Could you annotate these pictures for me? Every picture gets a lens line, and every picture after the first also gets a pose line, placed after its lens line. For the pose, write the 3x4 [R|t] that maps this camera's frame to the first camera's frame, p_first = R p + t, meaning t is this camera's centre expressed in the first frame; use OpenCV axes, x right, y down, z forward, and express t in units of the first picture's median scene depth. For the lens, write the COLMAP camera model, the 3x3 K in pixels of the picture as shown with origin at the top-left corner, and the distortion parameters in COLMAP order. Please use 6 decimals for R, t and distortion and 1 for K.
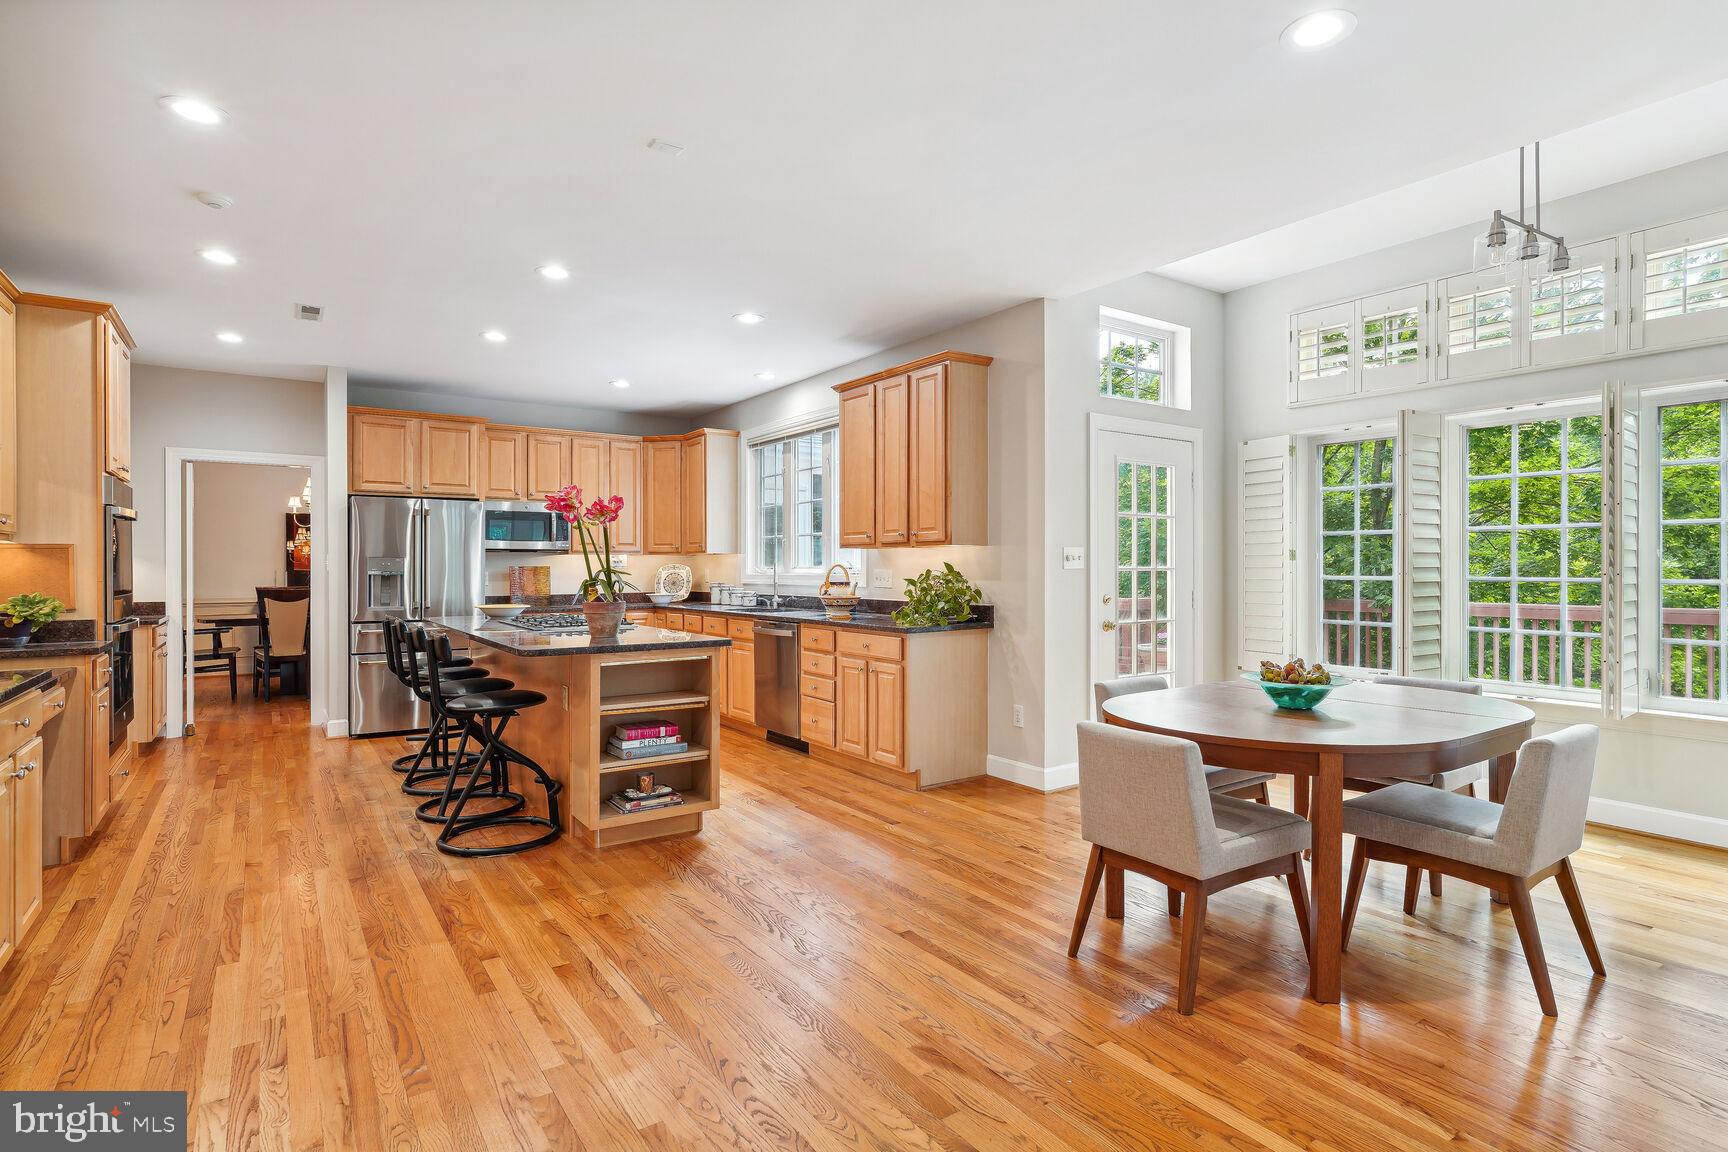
lens RADIAL K [[872.9, 0, 858.1], [0, 872.9, 568.9], [0, 0, 1]] dist [-0.014710, 0.002195]
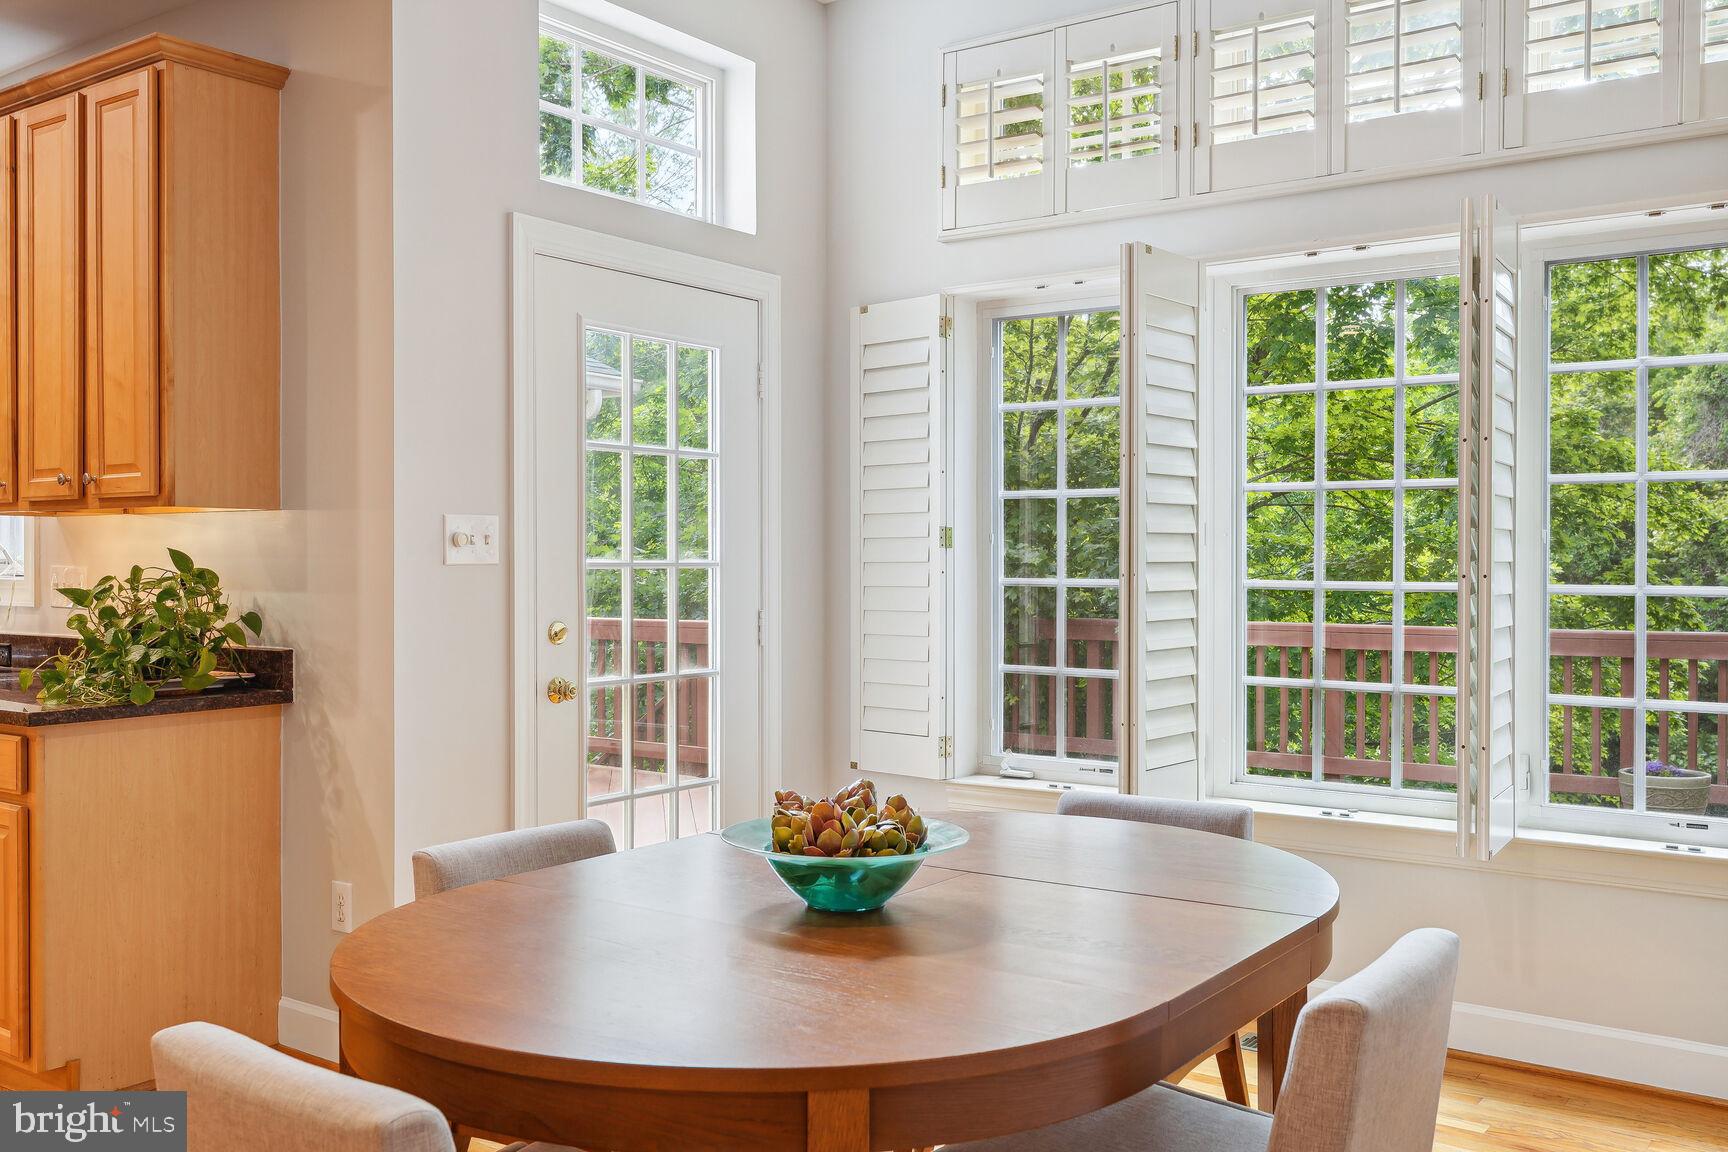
lens RADIAL K [[1547.9, 0, 864.7], [0, 1547.9, 572.1], [0, 0, 1]] dist [-0.018360, -0.034058]
pose [[0.940002, -0.000308, 0.341169, 0.160623], [-0.001417, 0.999987, 0.004808, -0.000236], [-0.341166, -0.005003, 0.939990, 0.193035]]
